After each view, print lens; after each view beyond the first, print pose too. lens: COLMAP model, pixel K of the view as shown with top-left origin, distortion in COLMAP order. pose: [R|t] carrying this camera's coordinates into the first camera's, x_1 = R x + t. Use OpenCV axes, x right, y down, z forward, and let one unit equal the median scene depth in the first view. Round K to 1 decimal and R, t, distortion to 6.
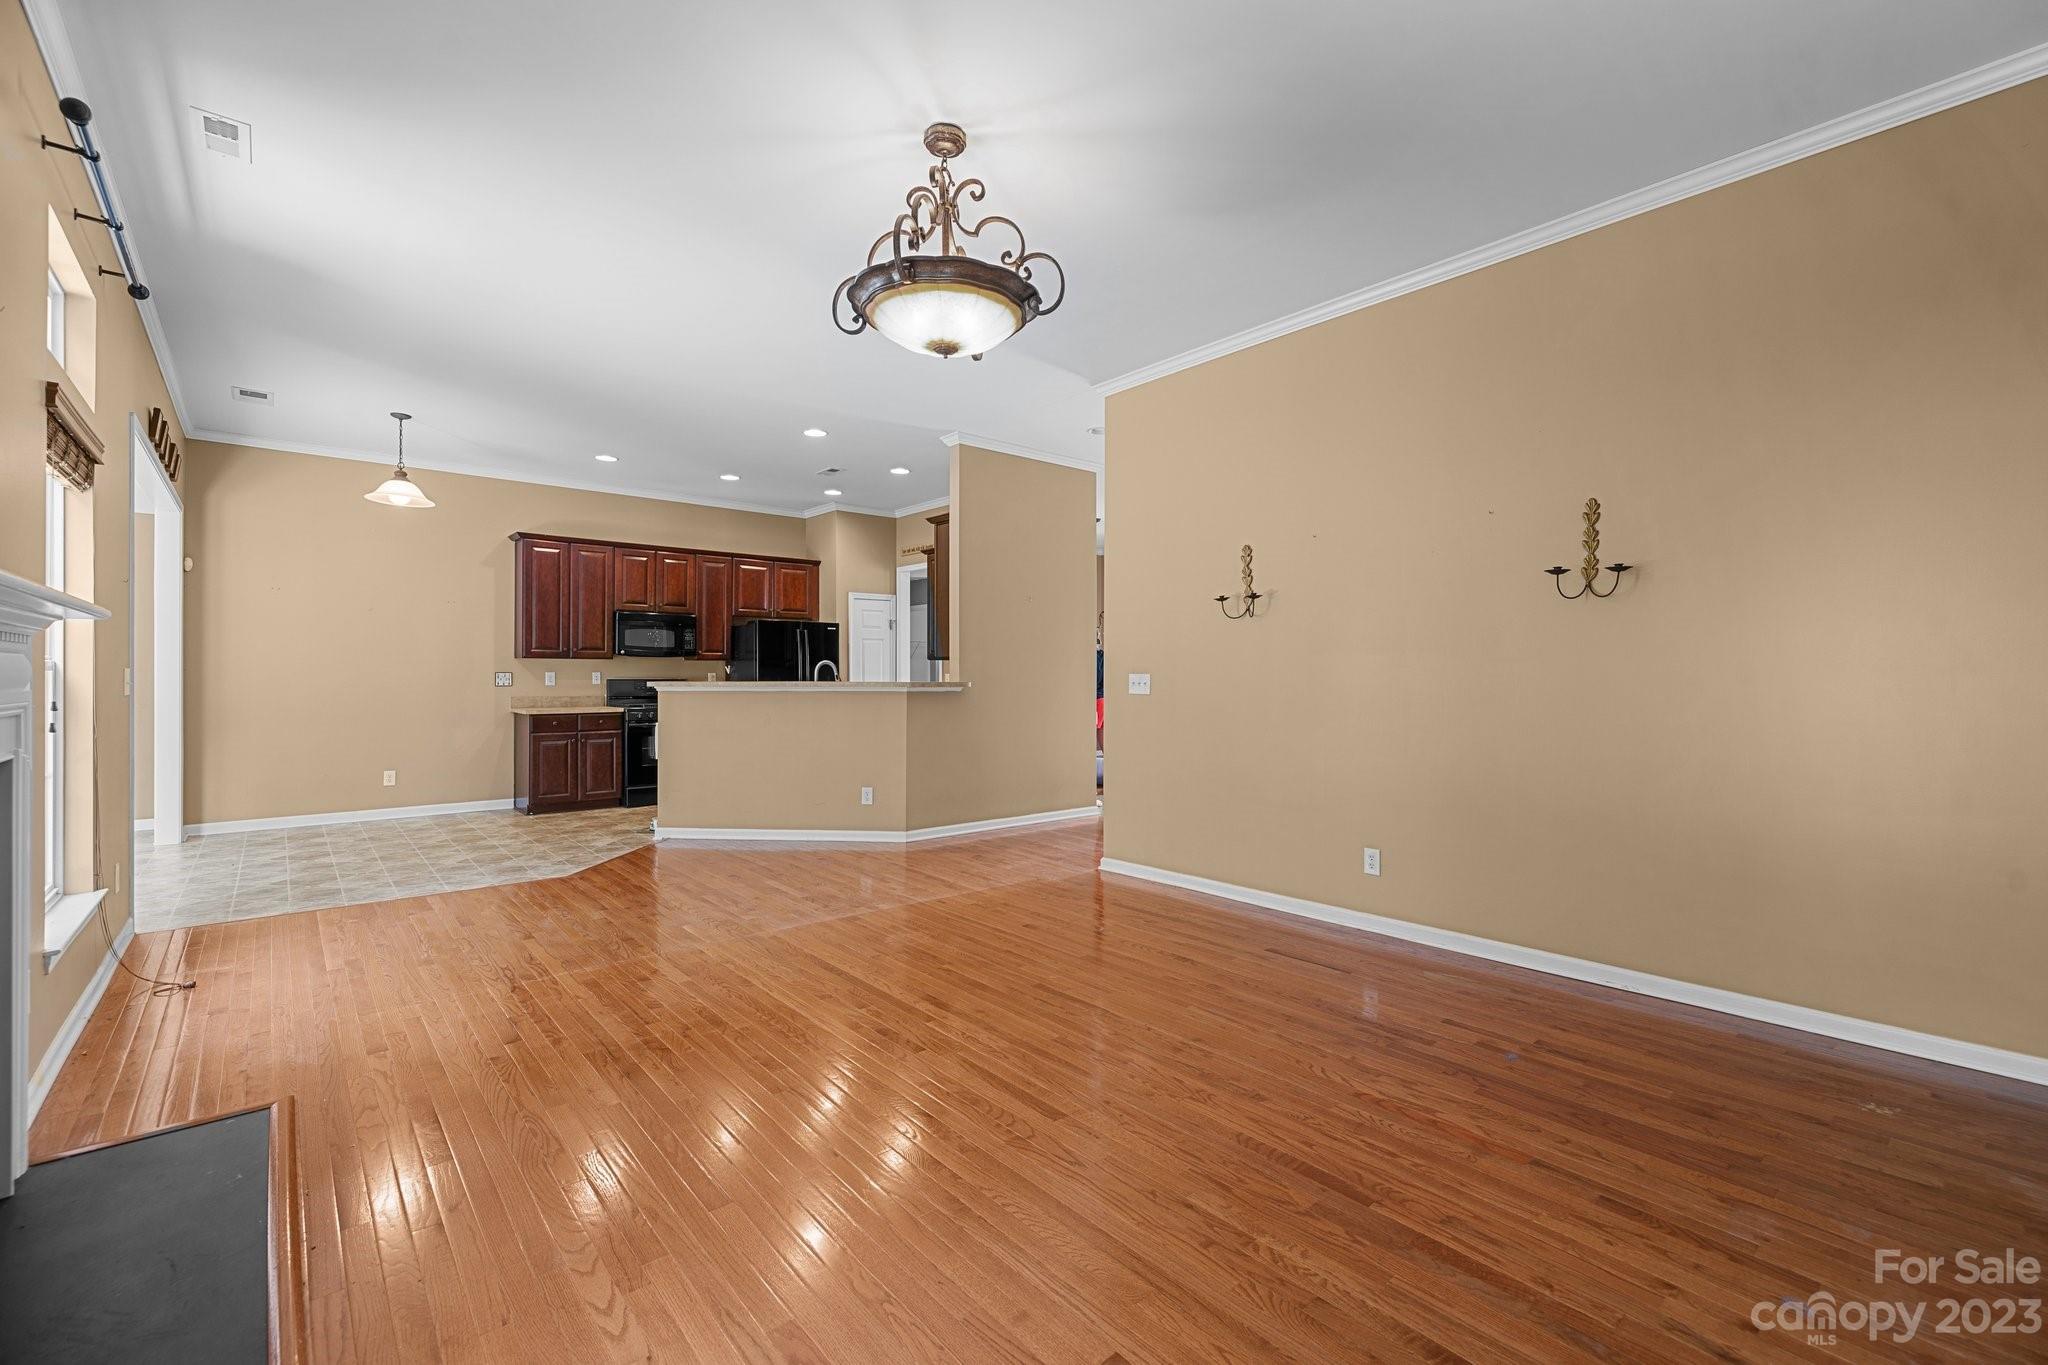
lens RADIAL K [[869.1, 0, 1020.9], [0, 869.1, 668.4], [0, 0, 1]] dist [0.003348, -0.010332]
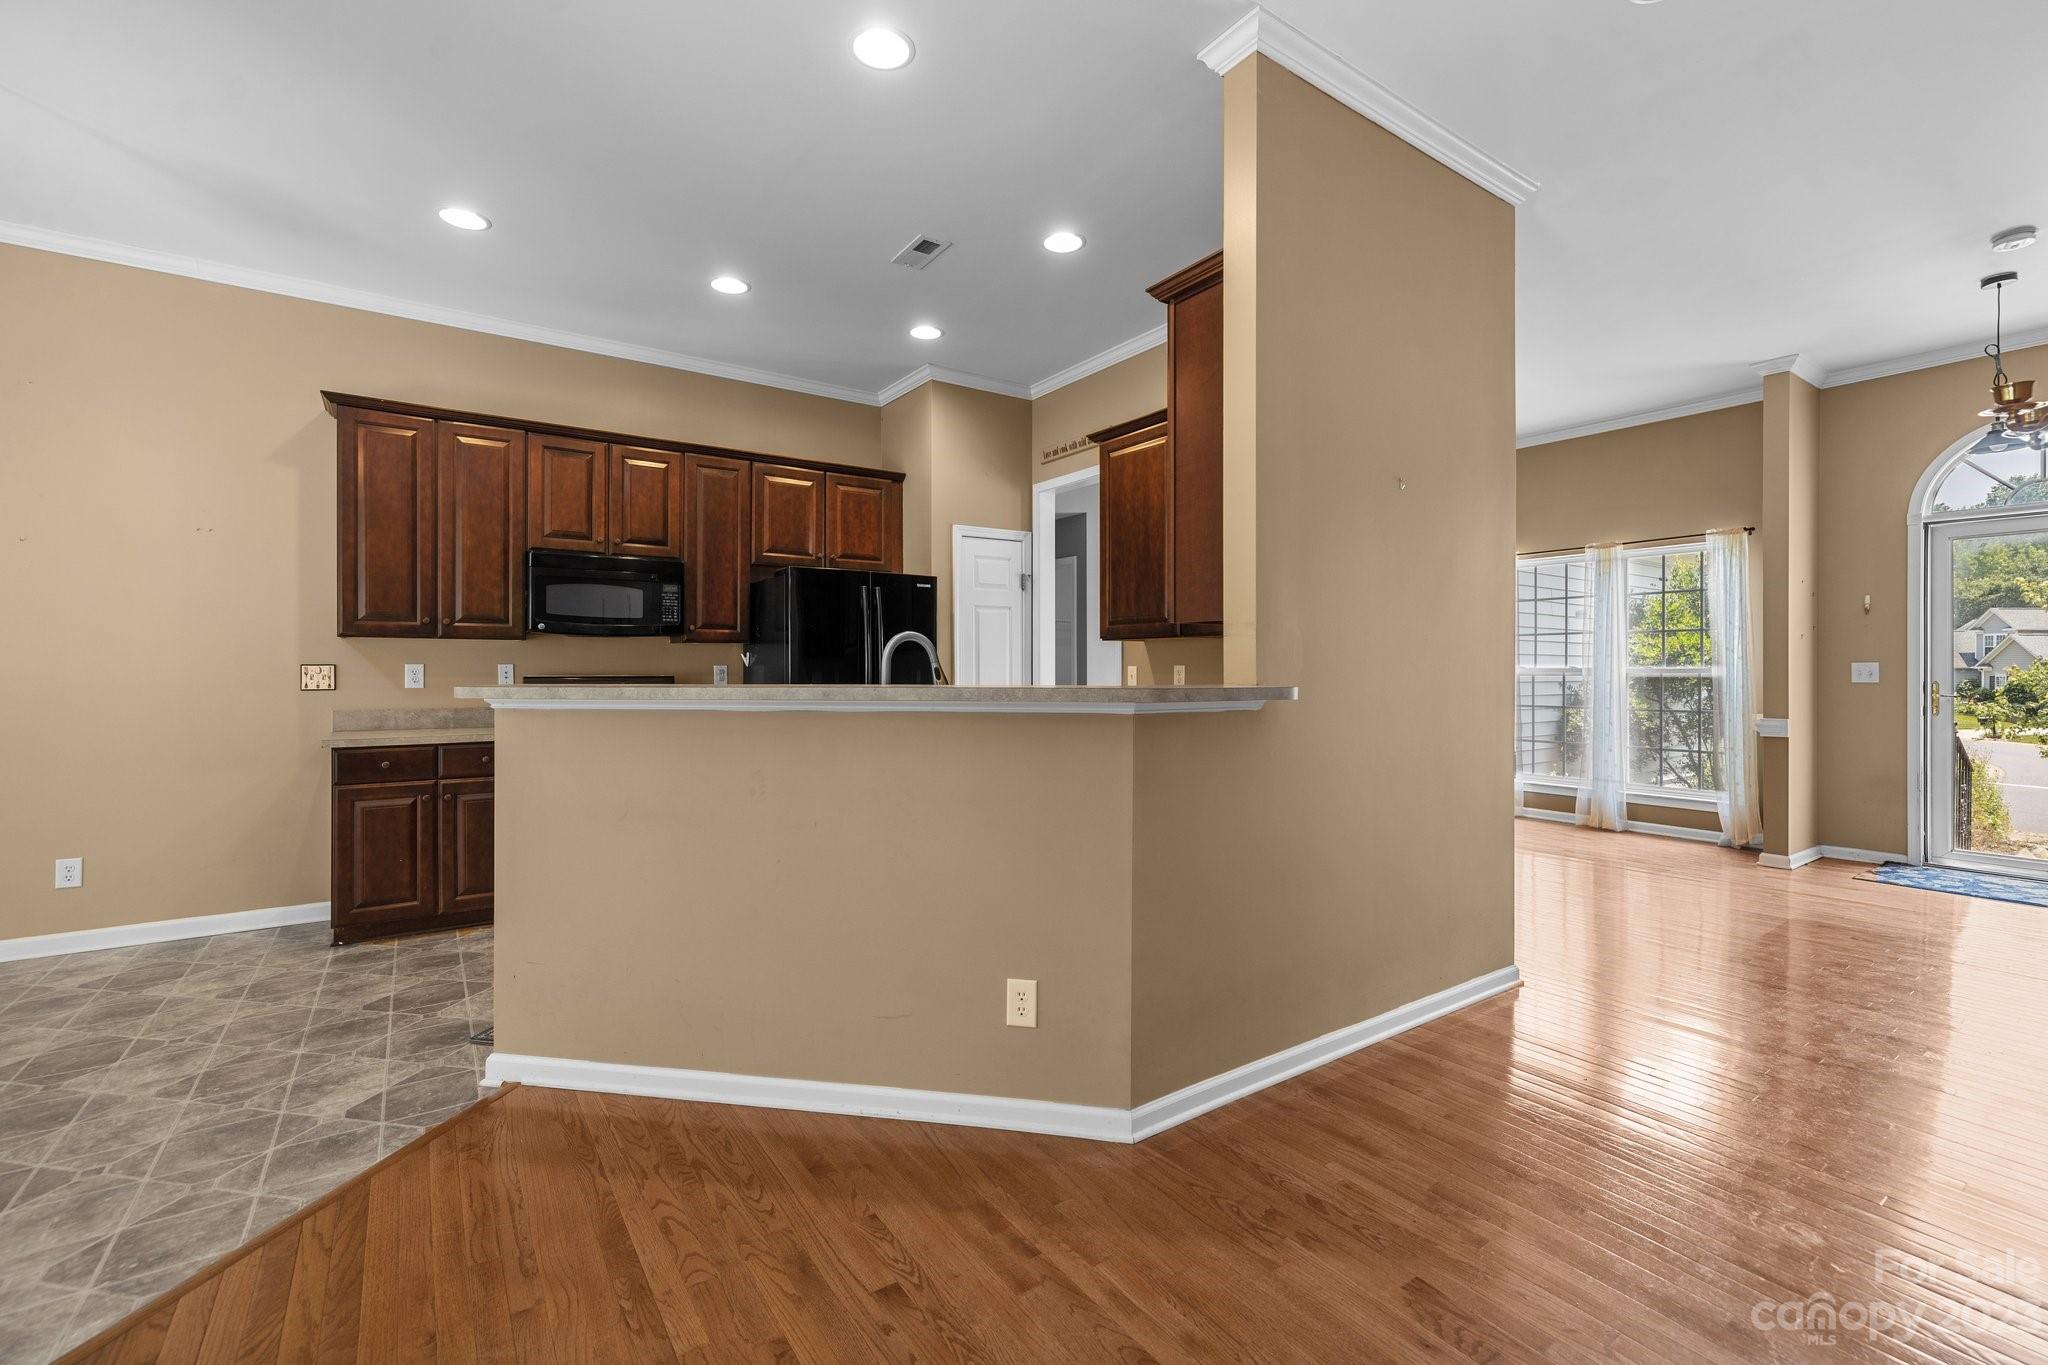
lens RADIAL K [[869.1, 0, 1020.9], [0, 869.1, 668.4], [0, 0, 1]] dist [0.003348, -0.010332]
pose [[0.994616, -0.000867, -0.103628, -0.104797], [0.001569, 0.999976, 0.006697, 0.004058], [0.103620, -0.006824, 0.994594, 0.482044]]
